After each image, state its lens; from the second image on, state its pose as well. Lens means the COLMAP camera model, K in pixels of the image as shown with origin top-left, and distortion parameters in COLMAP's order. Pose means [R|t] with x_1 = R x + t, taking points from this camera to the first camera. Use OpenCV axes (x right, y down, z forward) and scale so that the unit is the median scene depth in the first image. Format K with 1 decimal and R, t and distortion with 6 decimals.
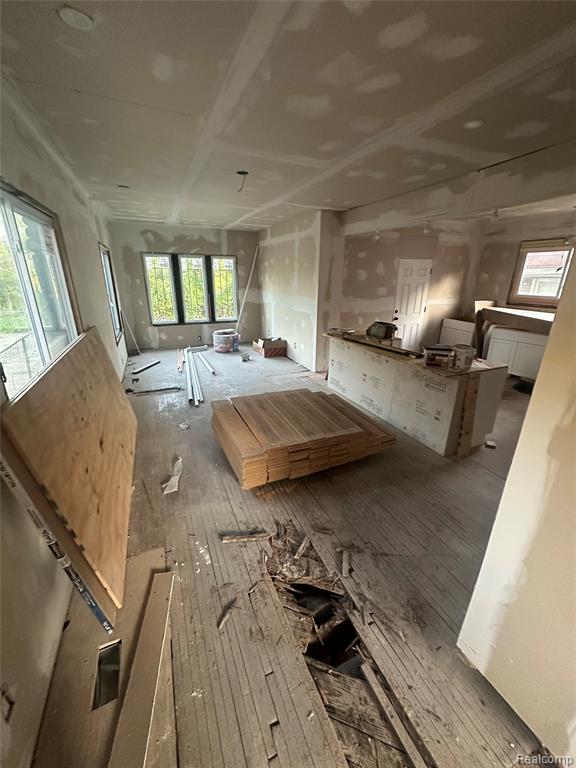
lens RADIAL K [[307.9, 0, 290.1], [0, 307.9, 384.9], [0, 0, 1]] dist [-0.001812, -0.000043]
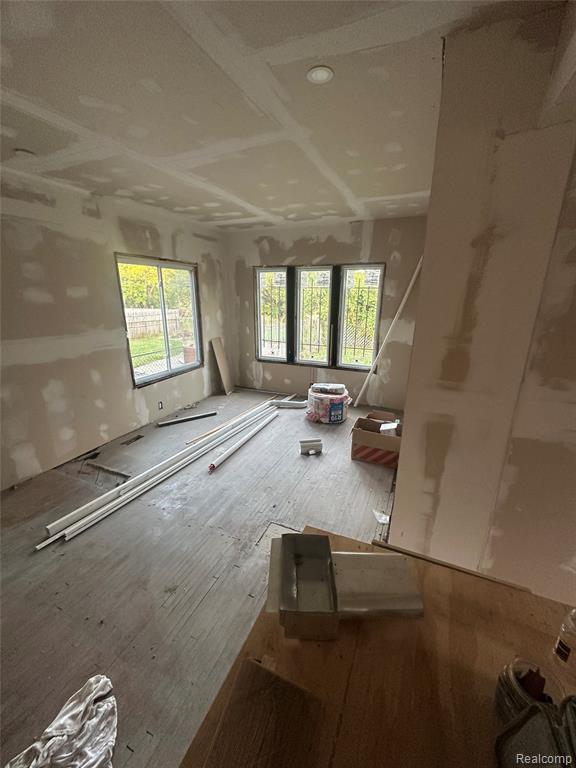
lens RADIAL K [[307.9, 0, 287.5], [0, 307.9, 385.4], [0, 0, 1]] dist [-0.001812, -0.000043]
pose [[0.672593, 0.205081, -0.711028, 0.167997], [-0.245262, 0.968303, 0.047283, -0.189575], [0.698187, 0.142586, 0.701573, 0.528294]]
